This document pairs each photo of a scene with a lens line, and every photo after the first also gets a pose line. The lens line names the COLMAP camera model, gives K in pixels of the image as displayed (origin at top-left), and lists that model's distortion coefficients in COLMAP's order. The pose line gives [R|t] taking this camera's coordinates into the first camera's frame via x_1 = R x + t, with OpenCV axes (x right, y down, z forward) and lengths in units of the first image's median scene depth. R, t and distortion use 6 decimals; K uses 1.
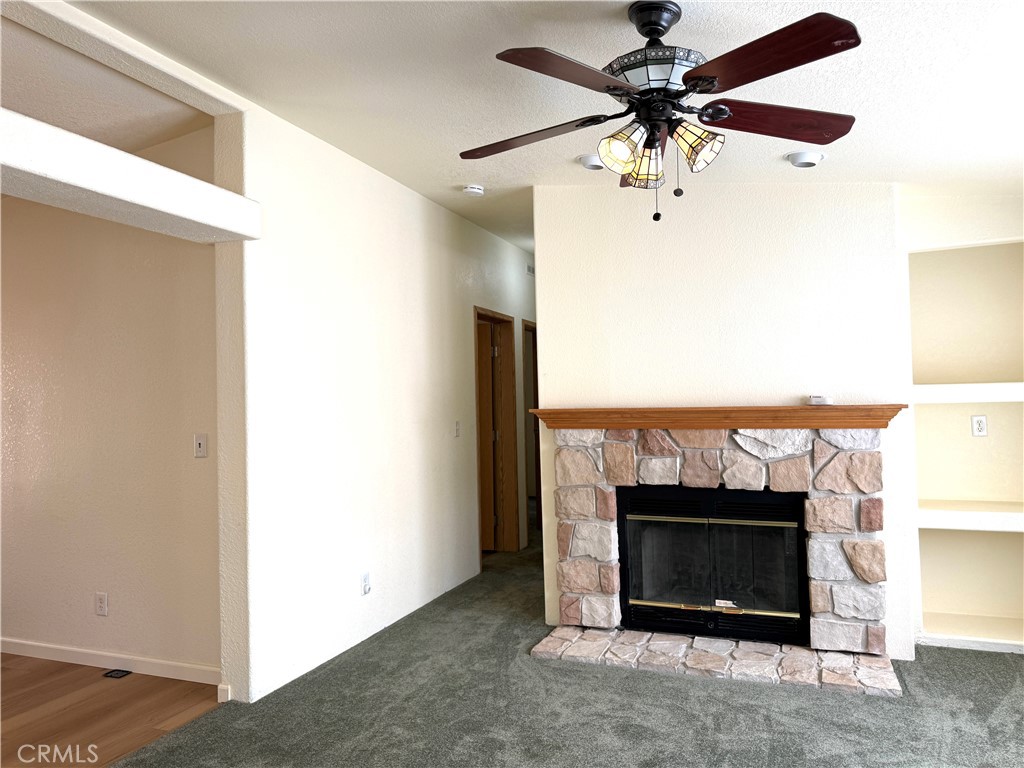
lens RADIAL K [[726.8, 0, 508.9], [0, 726.8, 381.8], [0, 0, 1]] dist [0.045055, -0.056075]
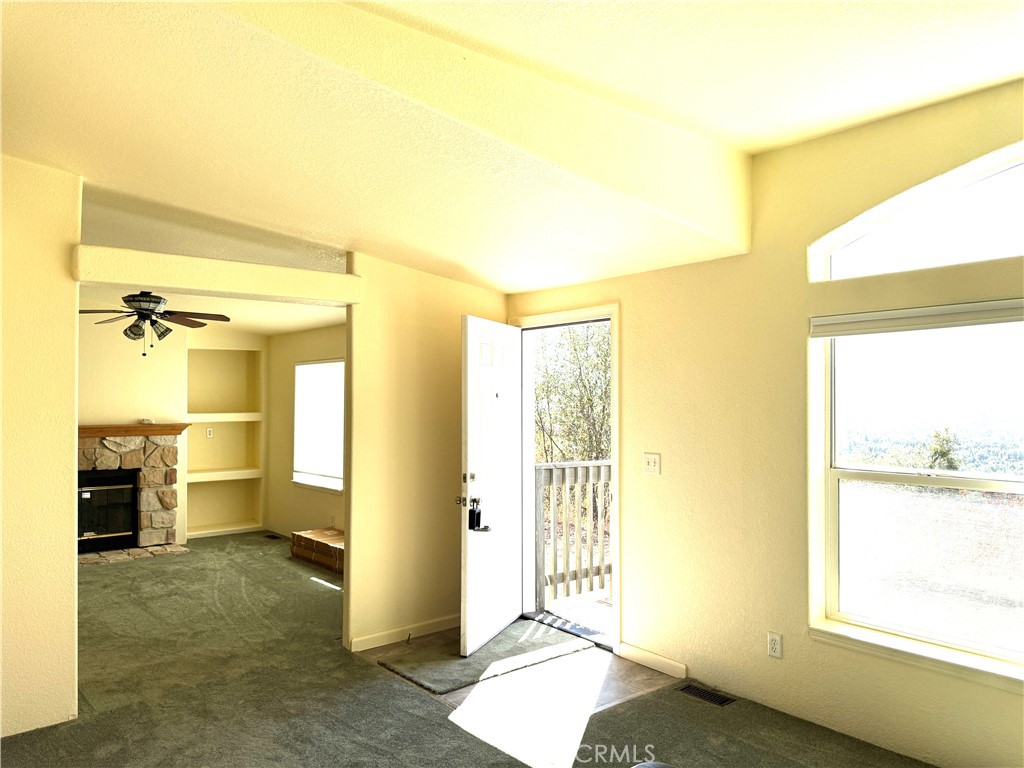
lens RADIAL K [[726.8, 0, 515.7], [0, 726.8, 384.5], [0, 0, 1]] dist [0.045055, -0.056075]
pose [[0.486226, 0.038980, 0.872963, -0.842769], [-0.025969, 0.999208, -0.030152, -0.041607], [-0.873447, -0.008010, 0.486853, -0.851289]]
